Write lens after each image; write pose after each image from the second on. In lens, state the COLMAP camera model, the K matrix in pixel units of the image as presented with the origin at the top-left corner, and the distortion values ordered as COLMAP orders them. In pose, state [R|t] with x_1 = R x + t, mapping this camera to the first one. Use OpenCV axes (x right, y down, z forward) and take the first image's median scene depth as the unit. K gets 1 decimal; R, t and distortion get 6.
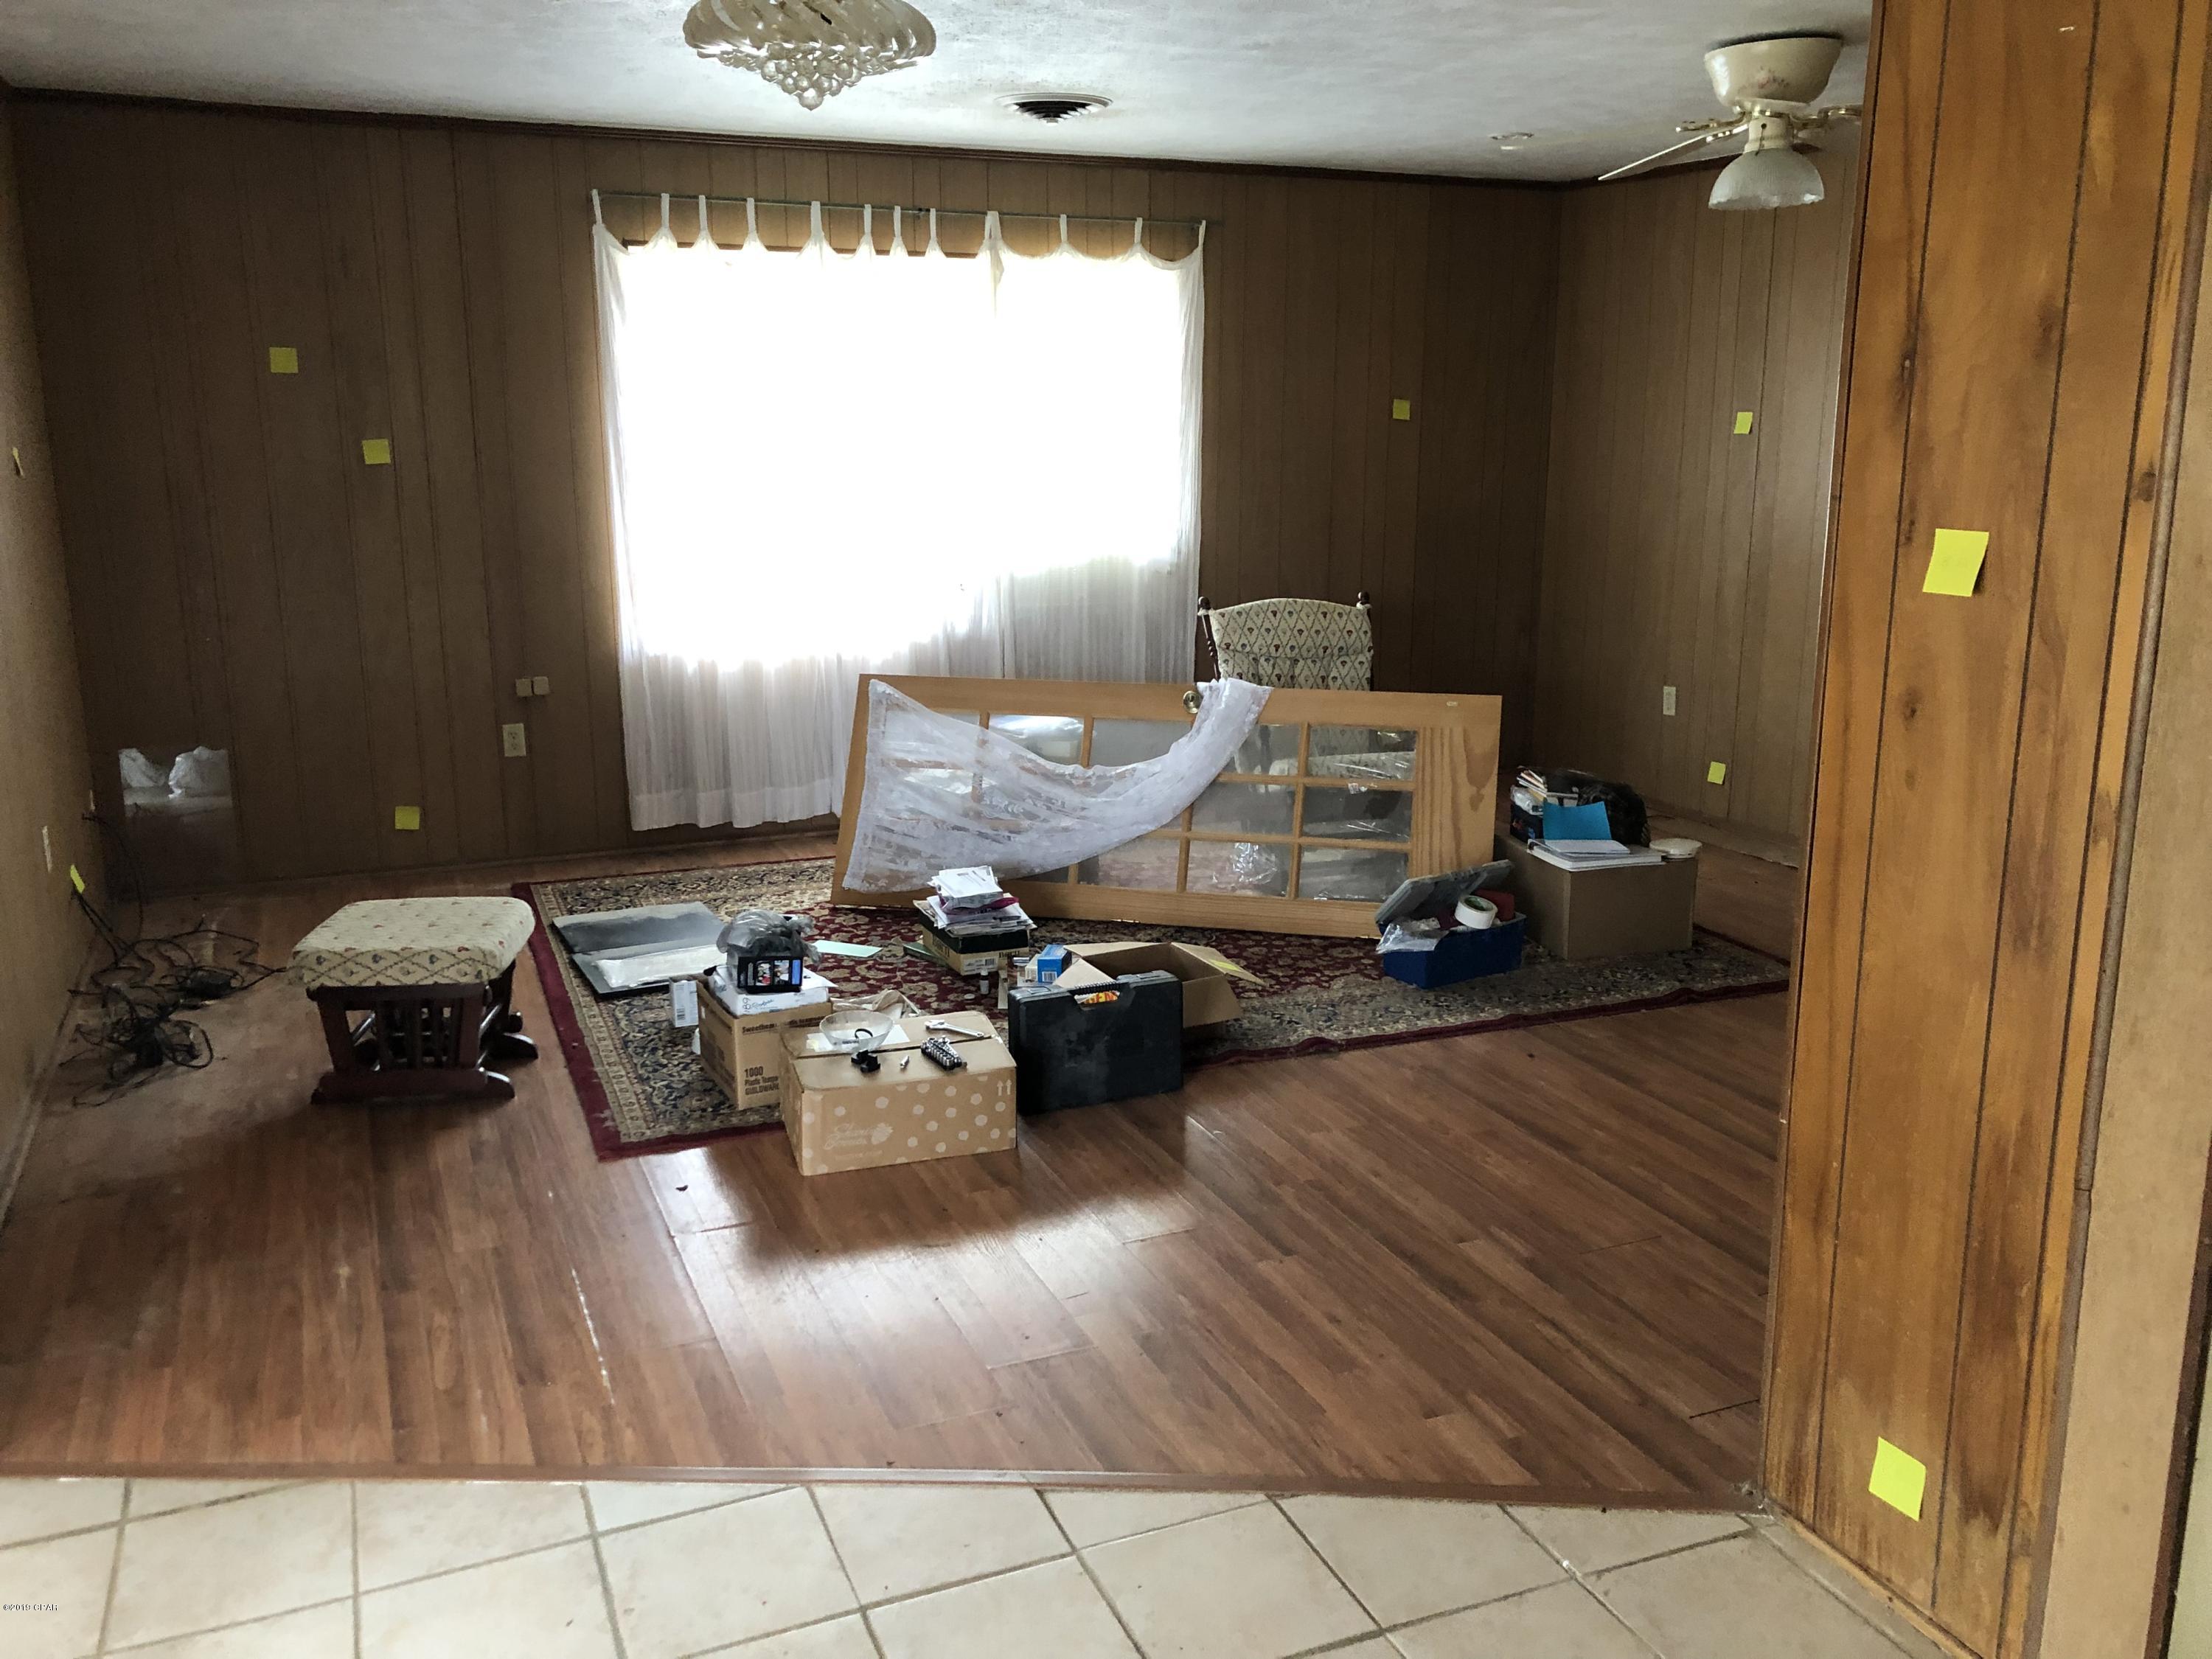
lens RADIAL K [[1805.0, 0, 1107.5], [0, 1805.0, 829.6], [0, 0, 1]] dist [0.073775, -0.080800]
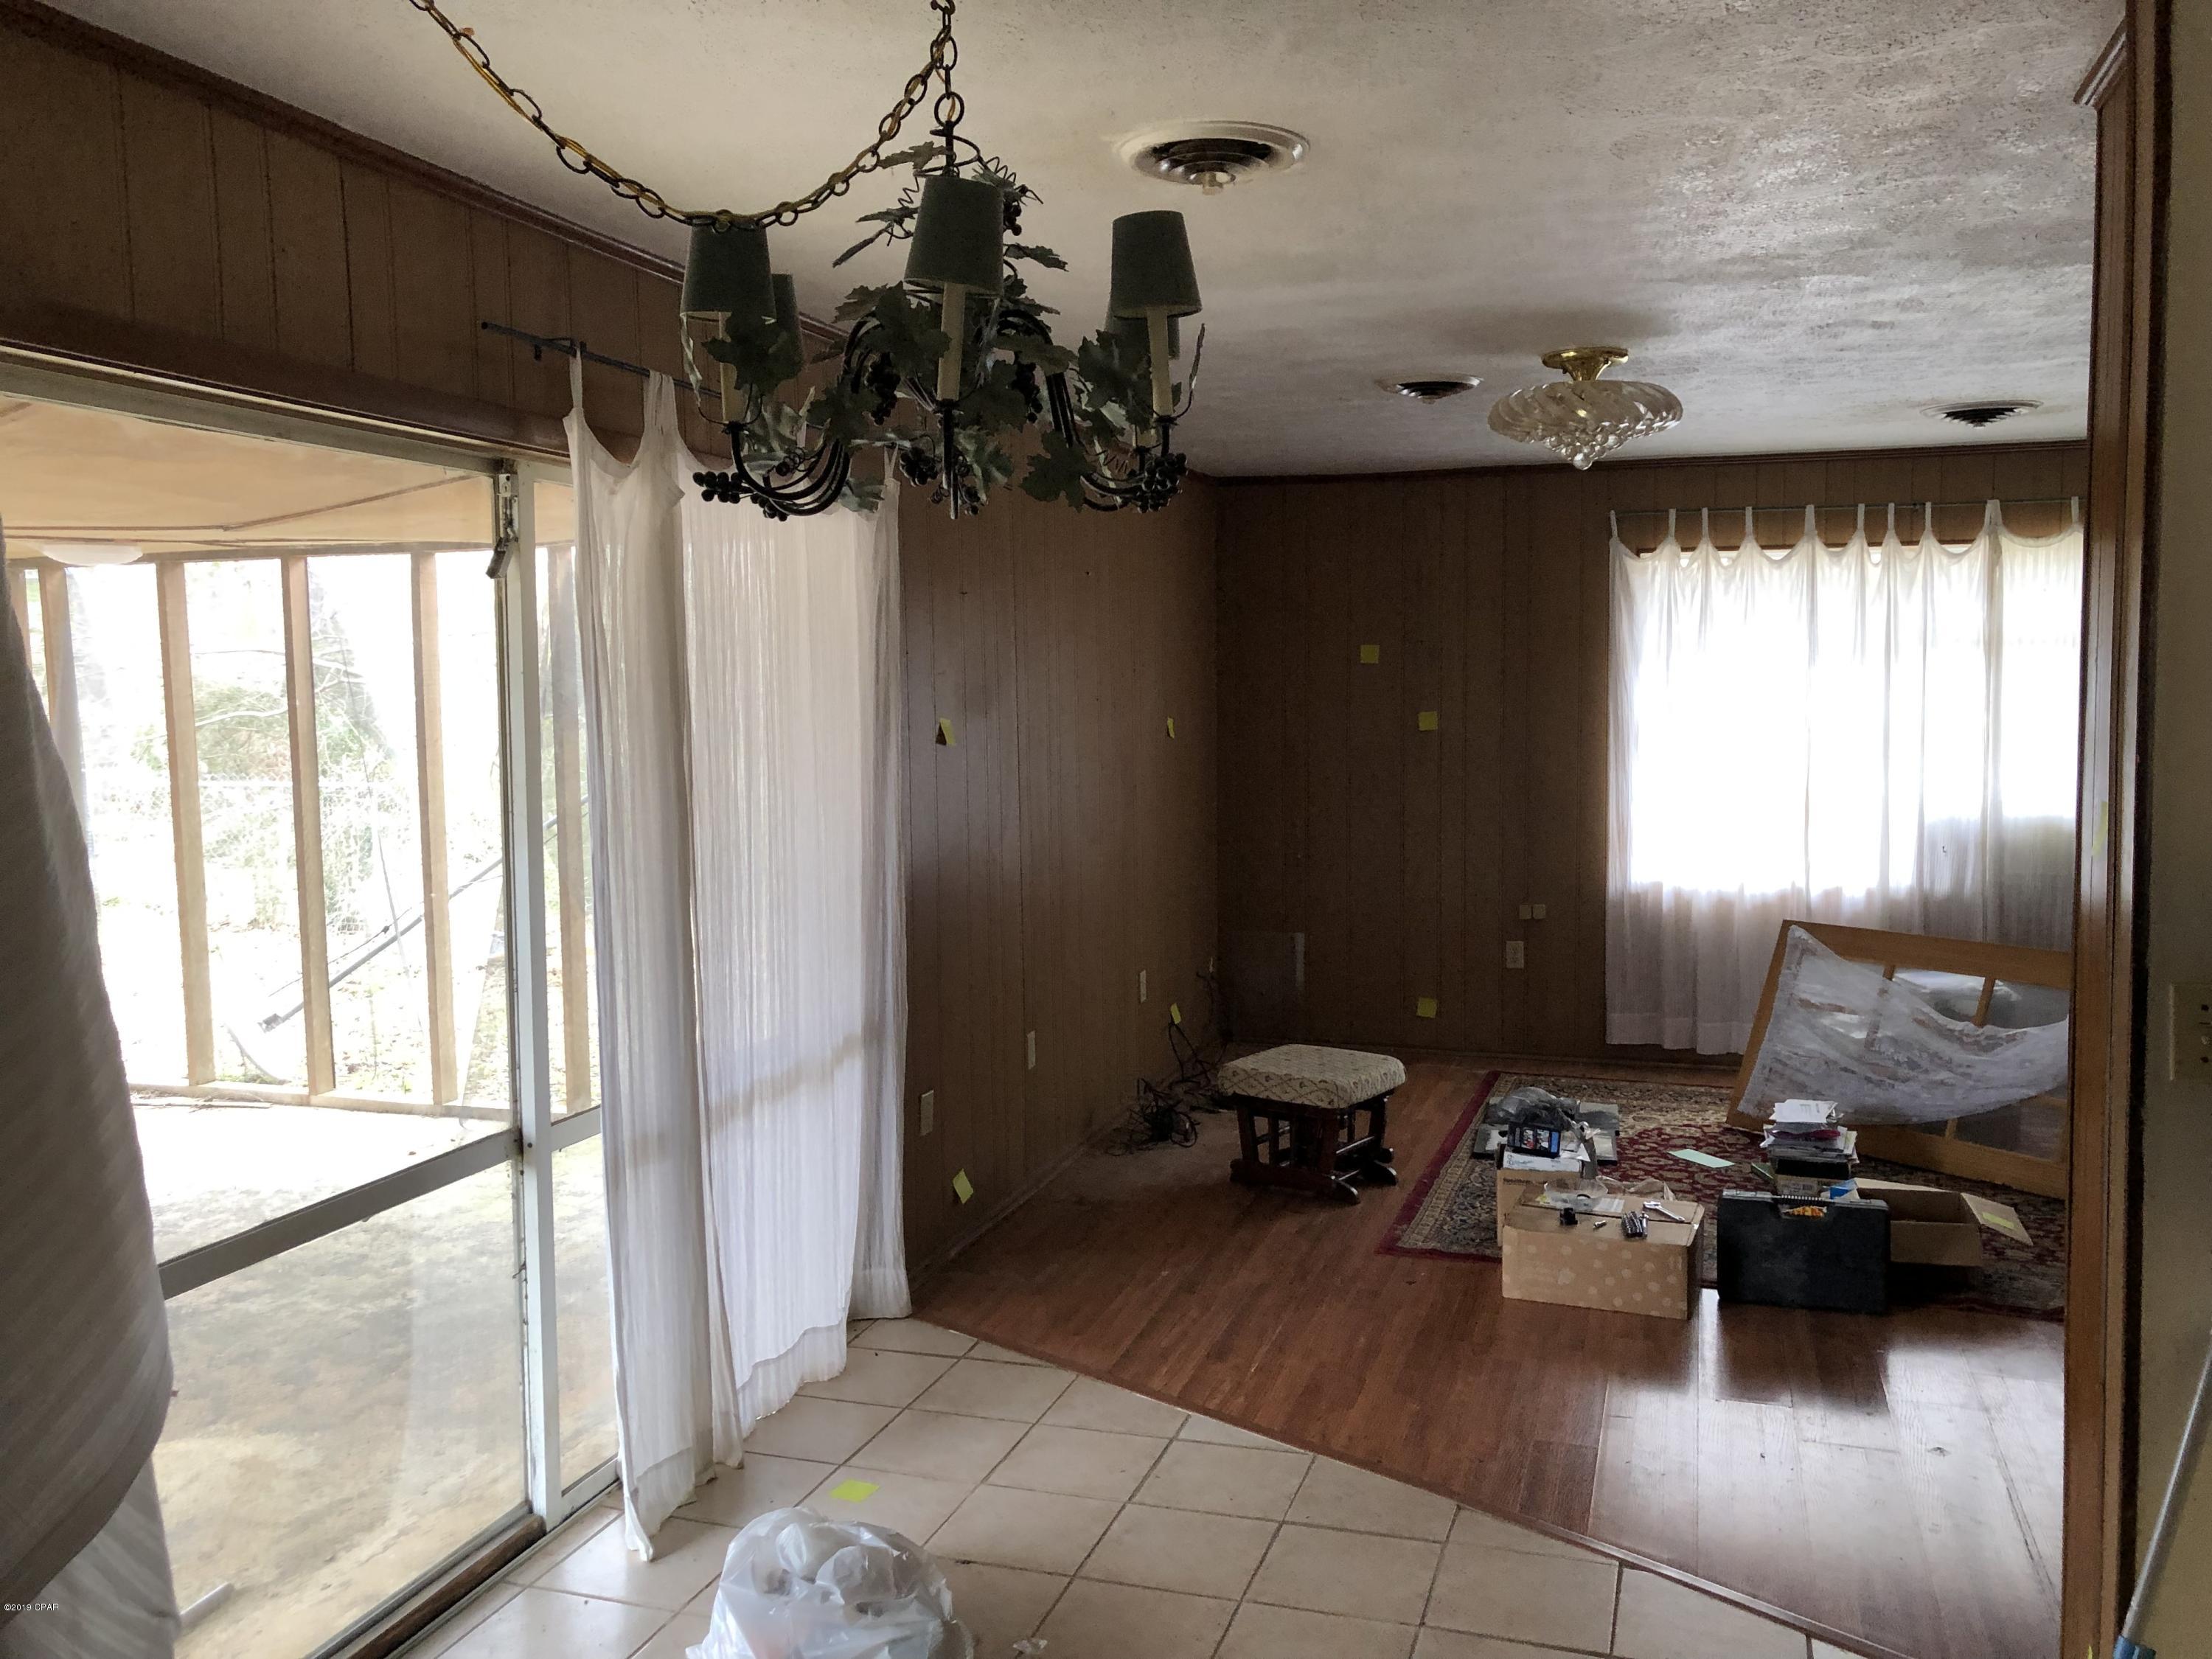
lens RADIAL K [[1807.3, 0, 1106.0], [0, 1807.3, 829.5], [0, 0, 1]] dist [0.059333, -0.089223]
pose [[0.752510, 0.047890, -0.656838, 0.323703], [-0.141313, 0.985864, -0.090016, 0.020192], [0.643242, 0.160557, 0.748640, -0.113945]]
